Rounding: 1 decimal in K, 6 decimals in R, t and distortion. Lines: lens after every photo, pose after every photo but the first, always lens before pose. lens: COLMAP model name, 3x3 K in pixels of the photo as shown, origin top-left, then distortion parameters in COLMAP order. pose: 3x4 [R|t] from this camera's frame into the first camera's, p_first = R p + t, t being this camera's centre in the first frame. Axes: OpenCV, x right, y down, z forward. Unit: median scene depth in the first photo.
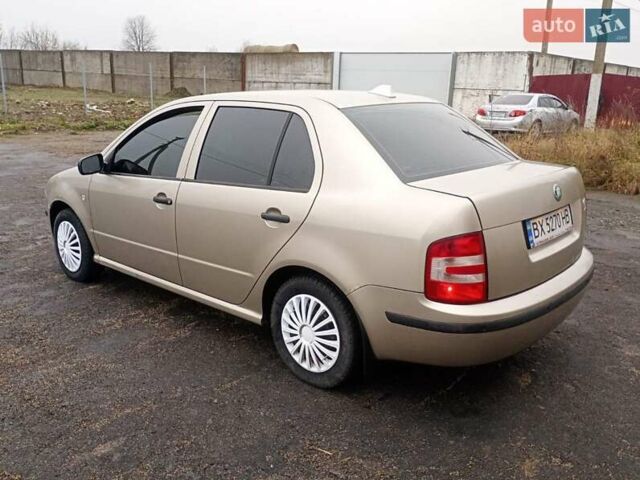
lens RADIAL K [[588.9, 0, 316.3], [0, 588.9, 242.8], [0, 0, 1]] dist [0.081899, -0.110873]
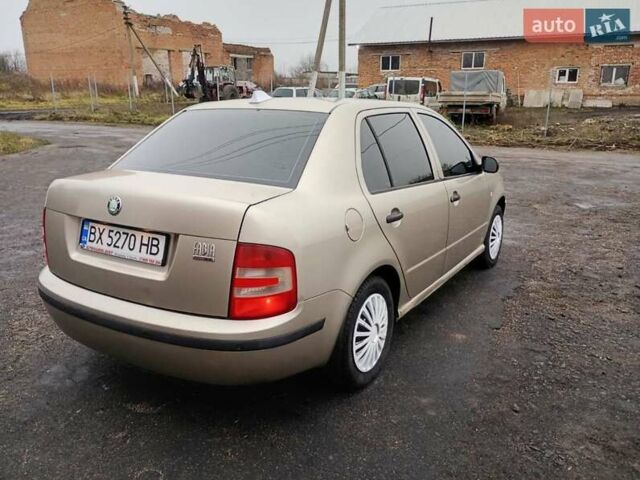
lens RADIAL K [[532.2, 0, 317.2], [0, 532.2, 238.6], [0, 0, 1]] dist [0.066466, -0.084554]
pose [[0.174223, 0.240715, -0.954831, 0.750016], [-0.259161, 0.946685, 0.191374, -0.164078], [0.949990, 0.214114, 0.227318, 0.672843]]
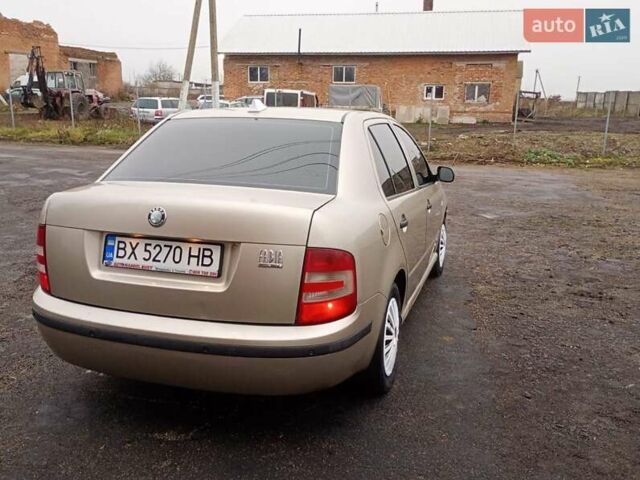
lens RADIAL K [[586.2, 0, 318.0], [0, 586.2, 238.7], [0, 0, 1]] dist [0.059647, -0.076681]
pose [[0.411527, 0.186530, -0.892105, 0.755458], [-0.249185, 0.964564, 0.086732, -0.111175], [0.876671, 0.186606, 0.443425, 0.502394]]
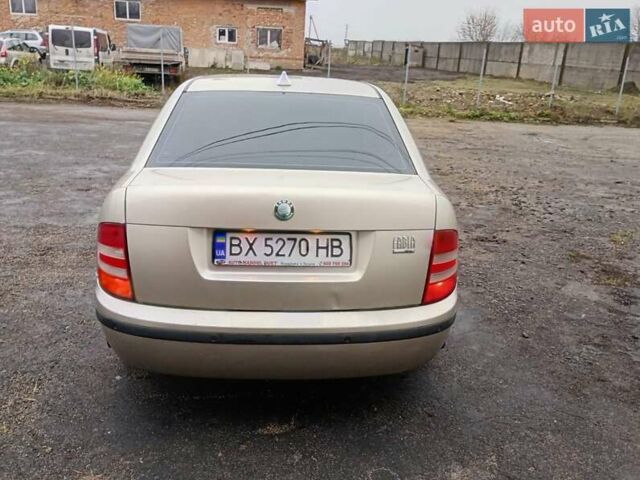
lens RADIAL K [[588.9, 0, 316.3], [0, 588.9, 242.8], [0, 0, 1]] dist [0.081899, -0.110873]
pose [[0.713355, 0.223361, -0.664255, 0.587744], [-0.215400, 0.971848, 0.095469, -0.076469], [0.666879, 0.074977, 0.741385, 0.265462]]
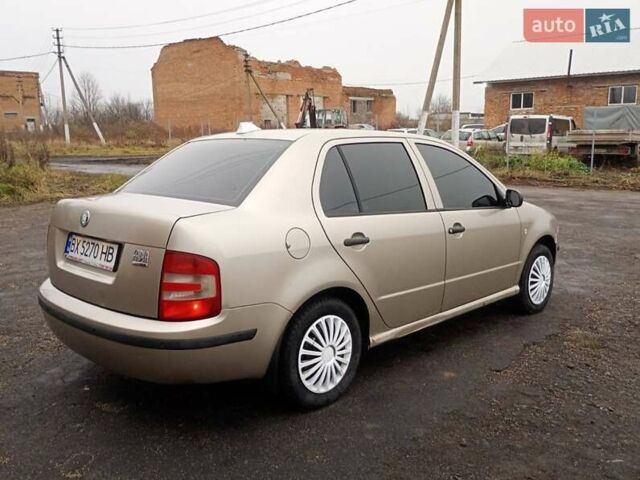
lens RADIAL K [[586.2, 0, 318.0], [0, 586.2, 238.7], [0, 0, 1]] dist [0.059647, -0.076681]
pose [[-0.047615, 0.150949, -0.987394, 0.847133], [-0.254505, 0.954056, 0.158125, -0.191390], [0.965898, 0.258826, -0.007010, 0.847961]]
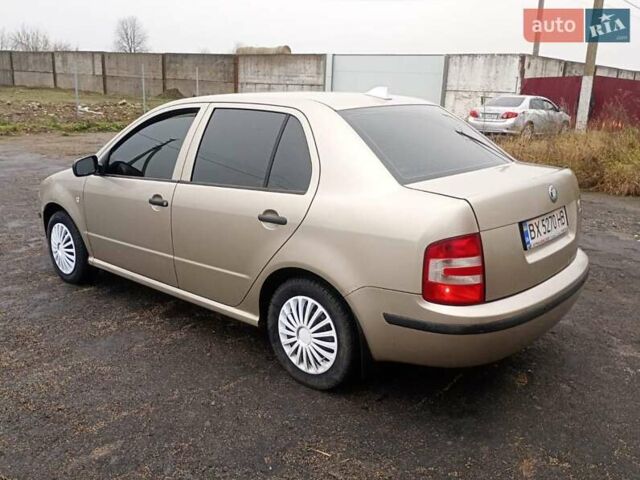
lens RADIAL K [[588.9, 0, 316.3], [0, 588.9, 242.8], [0, 0, 1]] dist [0.081899, -0.110873]
pose [[0.999916, -0.001849, 0.012848, -0.005298], [0.001881, 0.999995, -0.002495, -0.000263], [-0.012844, 0.002519, 0.999914, -0.000929]]
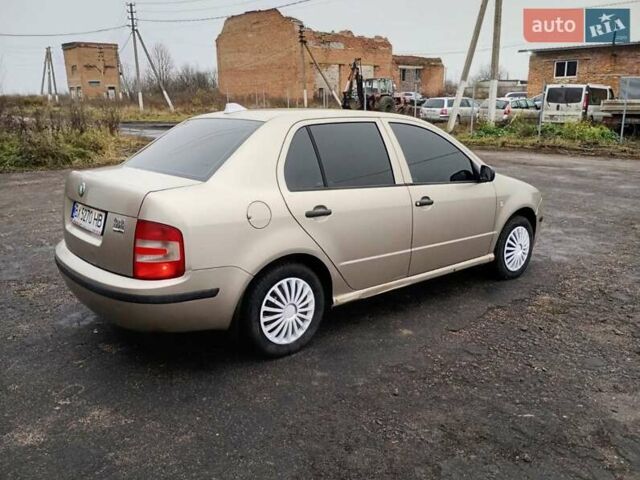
lens RADIAL K [[539.2, 0, 320.0], [0, 539.2, 240.0], [0, 0, 1]] dist [0.063217, -0.085520]
pose [[-0.143431, 0.223031, -0.964202, 0.860176], [-0.256442, 0.932623, 0.253874, -0.238074], [0.955858, 0.283675, -0.076572, 0.950663]]
